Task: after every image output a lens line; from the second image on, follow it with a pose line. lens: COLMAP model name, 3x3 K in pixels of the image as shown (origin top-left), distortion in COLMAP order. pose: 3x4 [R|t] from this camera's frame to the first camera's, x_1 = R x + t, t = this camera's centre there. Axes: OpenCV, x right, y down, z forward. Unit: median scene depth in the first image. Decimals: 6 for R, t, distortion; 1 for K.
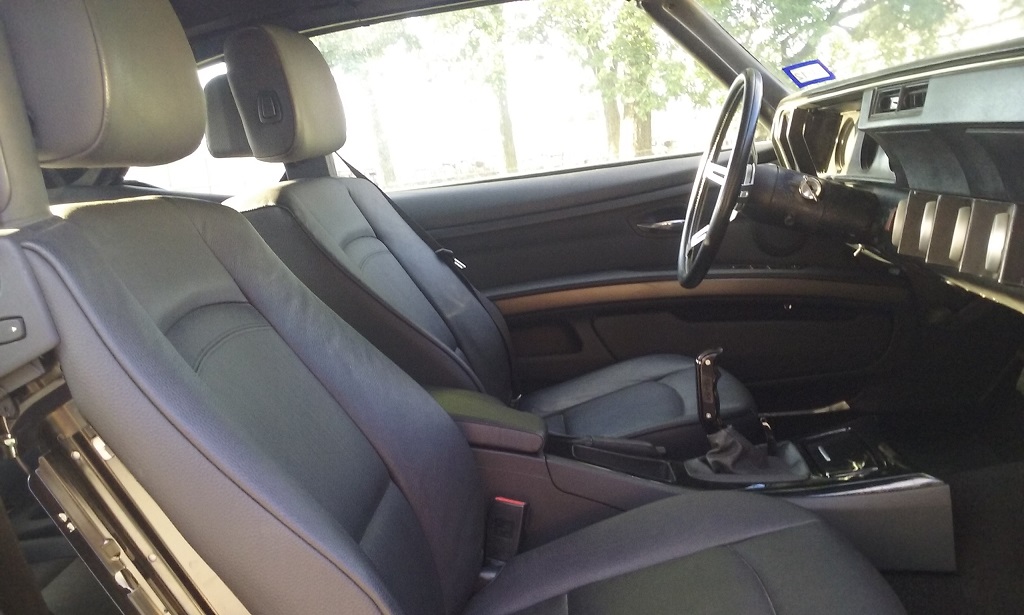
lens RADIAL K [[959.0, 0, 514.9], [0, 959.0, 307.7], [0, 0, 1]] dist [0.059241, -0.128421]
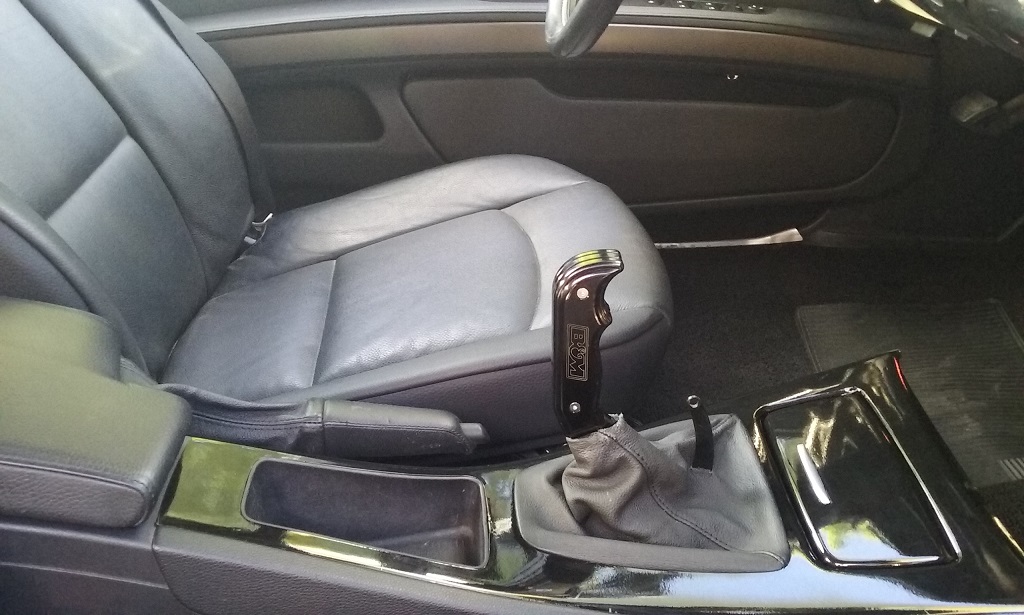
lens RADIAL K [[959.0, 0, 514.9], [0, 959.0, 307.7], [0, 0, 1]] dist [0.059241, -0.128421]
pose [[0.992385, 0.025619, 0.120482, 0.088758], [-0.061368, 0.950925, 0.303274, -0.041608], [-0.106799, -0.308358, 0.945256, 0.443430]]
